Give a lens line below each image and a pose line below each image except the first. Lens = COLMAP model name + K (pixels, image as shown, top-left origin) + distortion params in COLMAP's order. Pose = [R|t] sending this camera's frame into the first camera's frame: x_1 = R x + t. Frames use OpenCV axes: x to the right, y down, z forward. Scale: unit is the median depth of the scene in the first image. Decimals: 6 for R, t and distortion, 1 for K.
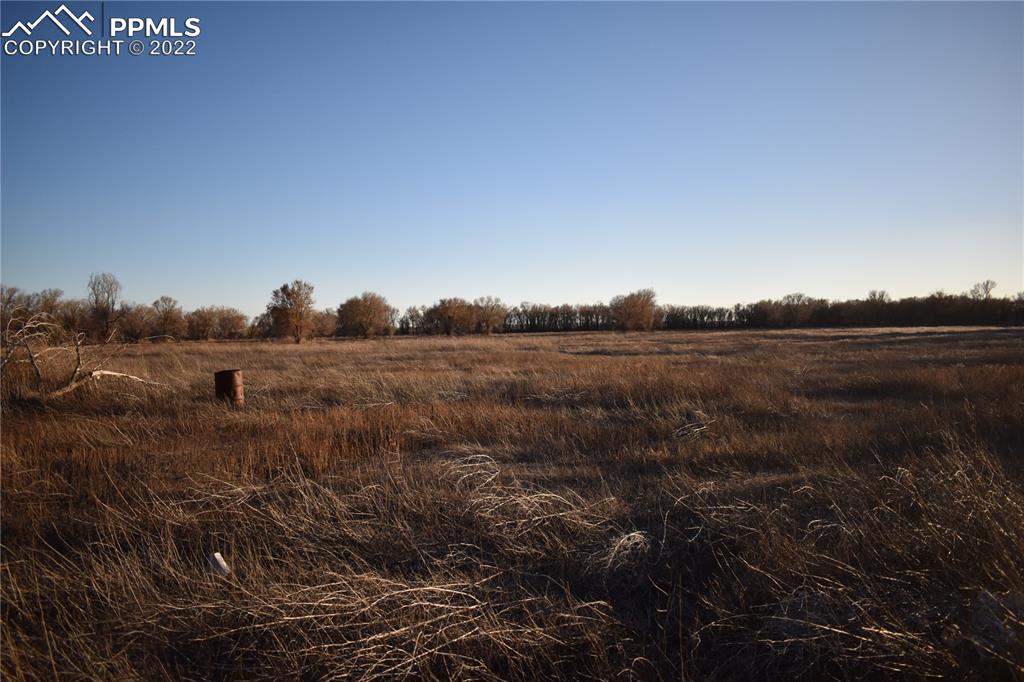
lens RADIAL K [[801.1, 0, 512.0], [0, 801.1, 341.0], [0, 0, 1]] dist [-0.077827, 0.002088]
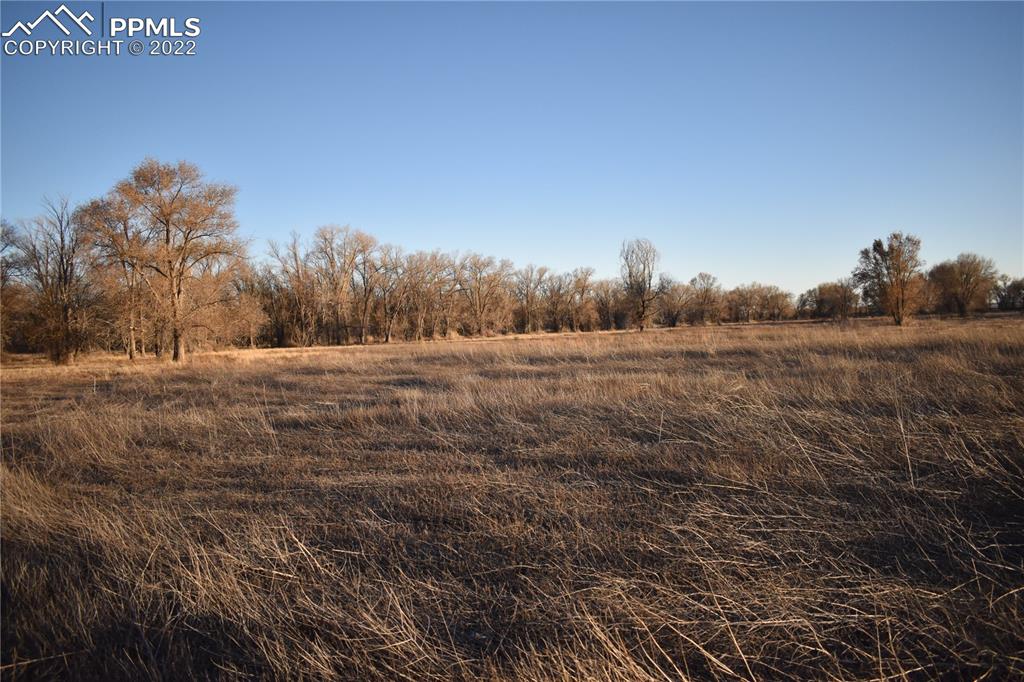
lens RADIAL K [[801.1, 0, 512.0], [0, 801.1, 341.0], [0, 0, 1]] dist [-0.077827, 0.002088]
pose [[0.804534, -0.001791, -0.593903, -0.124608], [0.015227, 0.999729, 0.017612, 0.000080], [0.593711, -0.023213, 0.804344, 0.235771]]
